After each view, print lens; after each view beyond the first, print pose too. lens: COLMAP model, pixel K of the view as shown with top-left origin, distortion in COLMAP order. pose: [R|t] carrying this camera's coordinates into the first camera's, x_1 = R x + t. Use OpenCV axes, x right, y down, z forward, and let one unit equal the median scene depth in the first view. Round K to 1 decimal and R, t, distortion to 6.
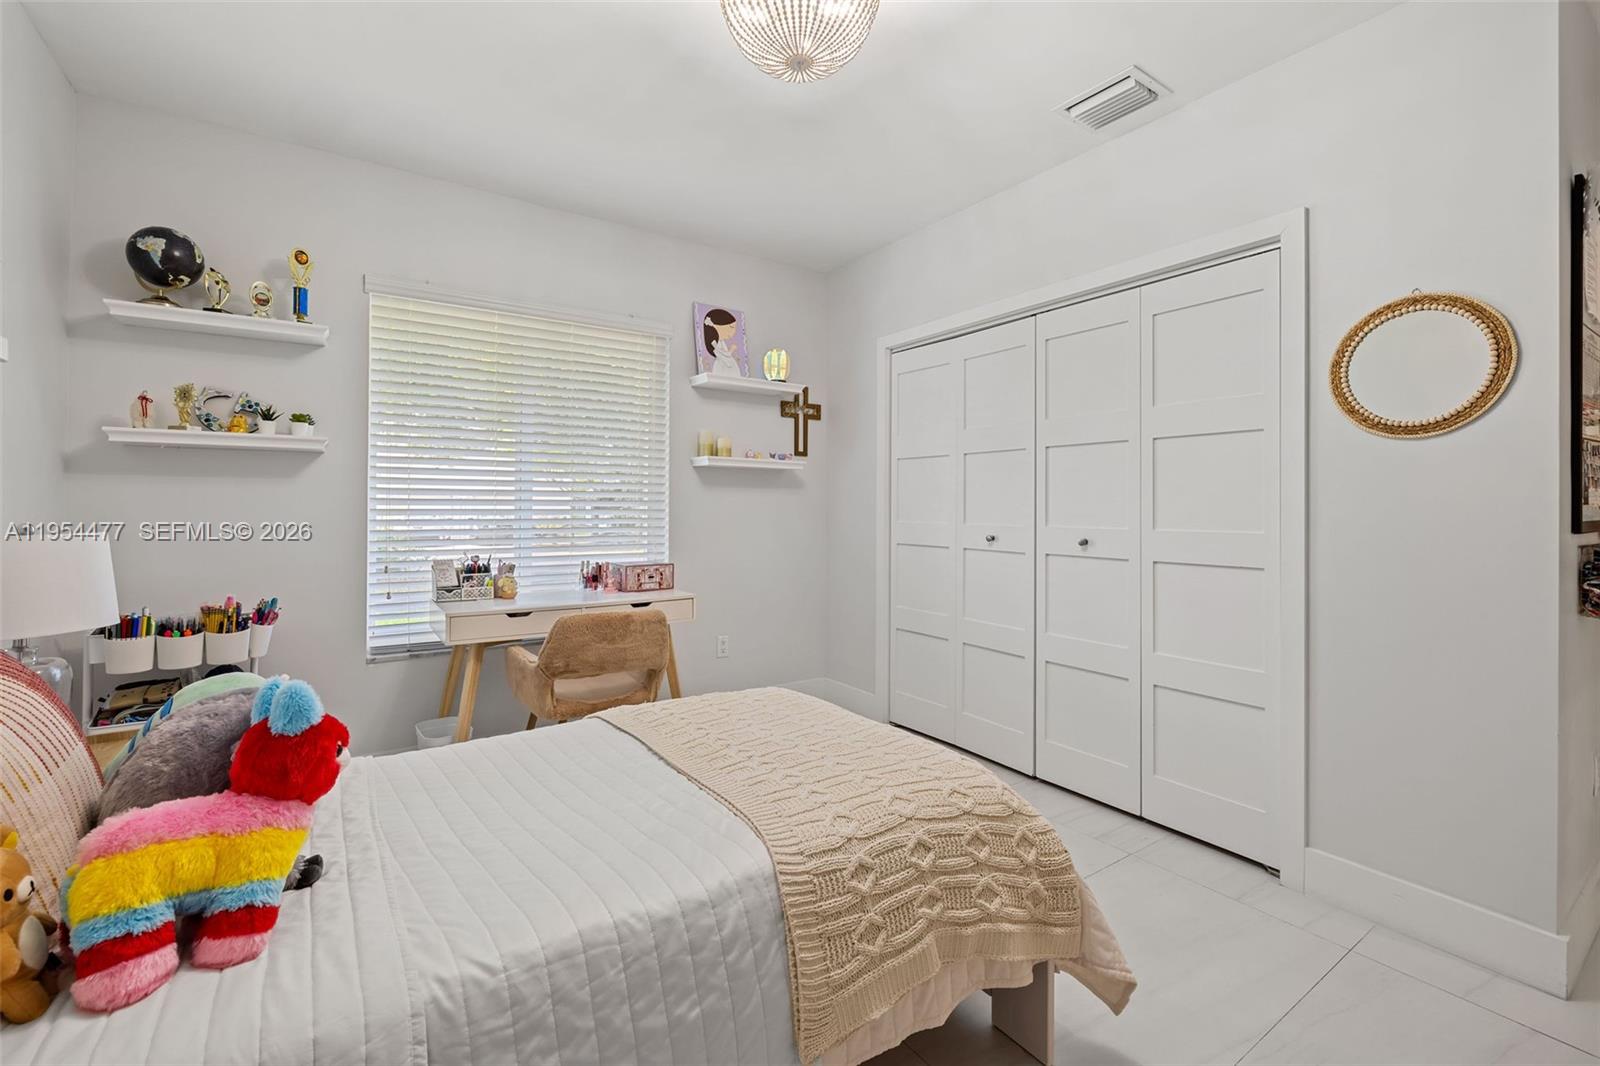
lens RADIAL K [[695.0, 0, 795.1], [0, 695.0, 500.1], [0, 0, 1]] dist [-0.001420, 0.000717]
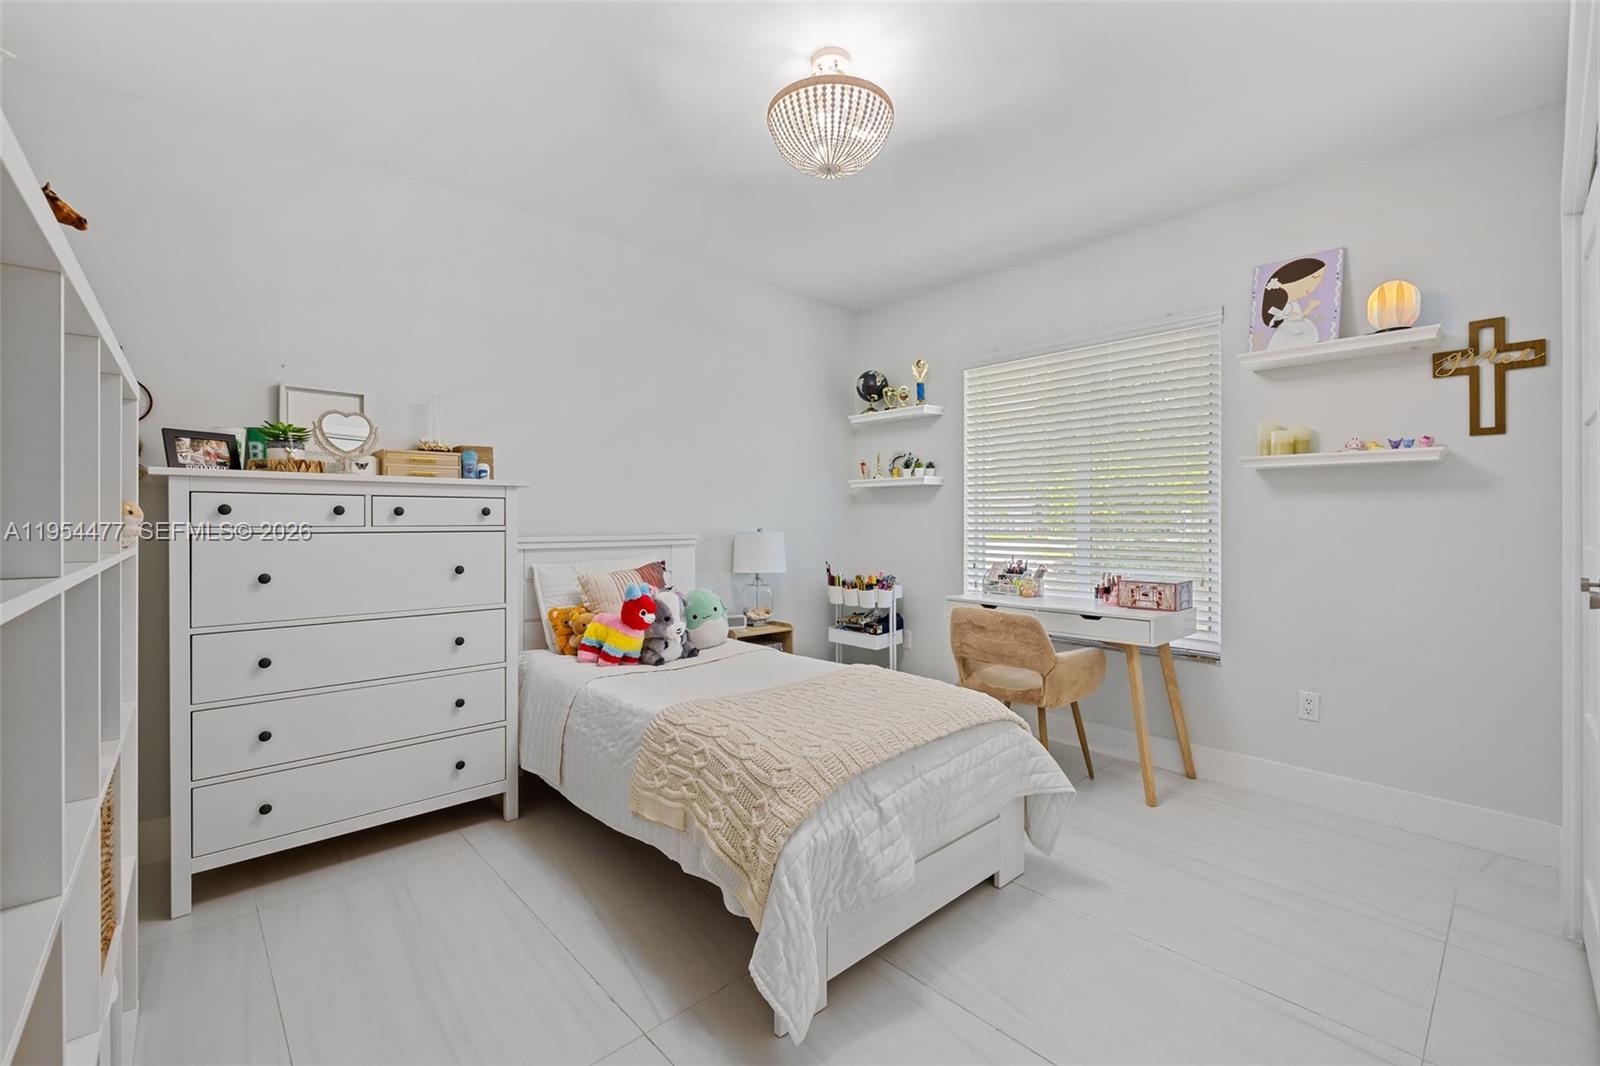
lens RADIAL K [[695.0, 0, 800.9], [0, 695.0, 528.6], [0, 0, 1]] dist [-0.001420, 0.000717]
pose [[0.127016, 0.006883, -0.991877, 0.641098], [0.009653, 0.999920, 0.008175, 0.008418], [0.991854, -0.010613, 0.126939, 0.402491]]
